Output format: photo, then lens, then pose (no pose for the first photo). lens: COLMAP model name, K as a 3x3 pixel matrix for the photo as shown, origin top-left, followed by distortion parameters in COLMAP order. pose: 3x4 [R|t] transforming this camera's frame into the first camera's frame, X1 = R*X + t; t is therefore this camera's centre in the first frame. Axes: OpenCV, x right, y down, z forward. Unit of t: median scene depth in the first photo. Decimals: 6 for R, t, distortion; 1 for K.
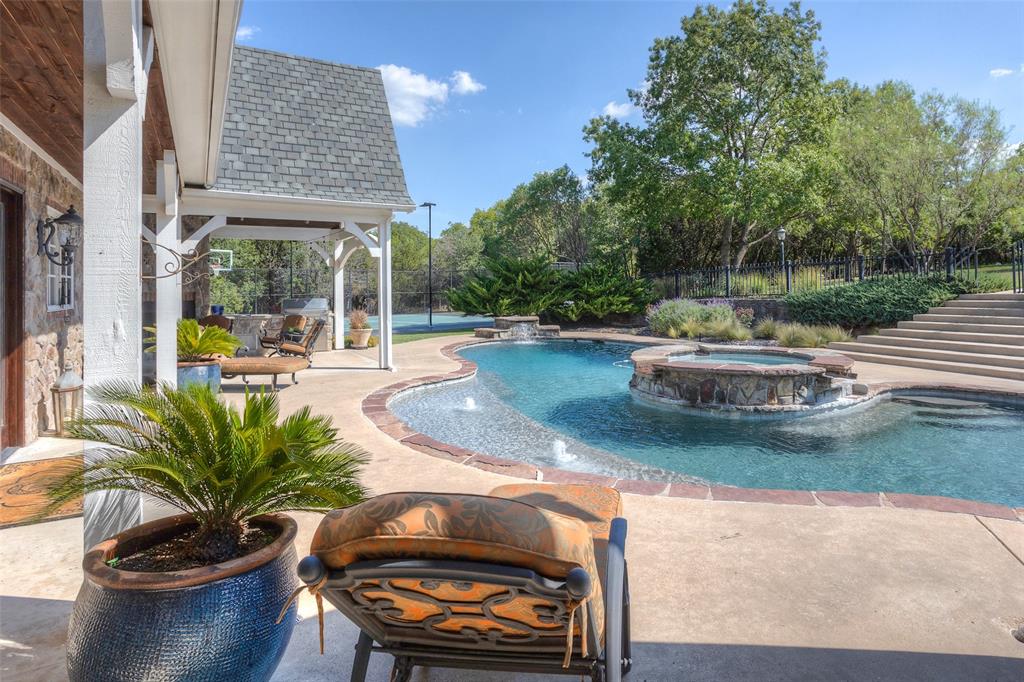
lens RADIAL K [[569.4, 0, 575.4], [0, 569.4, 291.9], [0, 0, 1]] dist [0.000147, 0.000166]
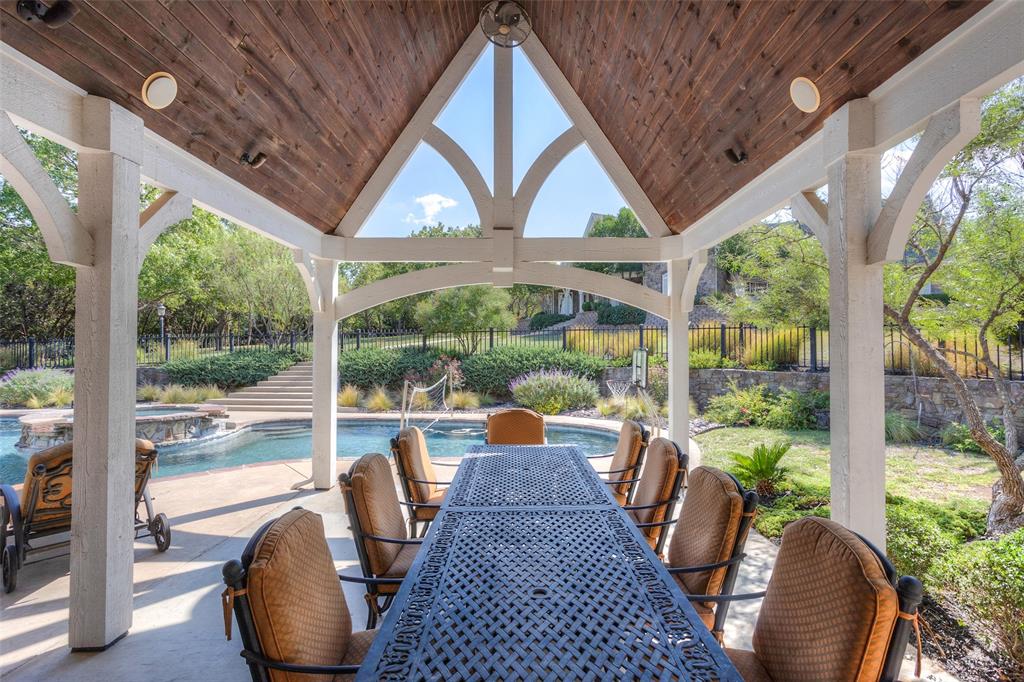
lens RADIAL K [[559.6, 0, 533.5], [0, 559.6, 341.6], [0, 0, 1]] dist [-0.001438, 0.000237]
pose [[0.569750, 0.022174, 0.821519, -0.257644], [0.002029, 0.999595, -0.028388, -0.008709], [-0.821816, 0.017841, 0.569474, -0.492236]]
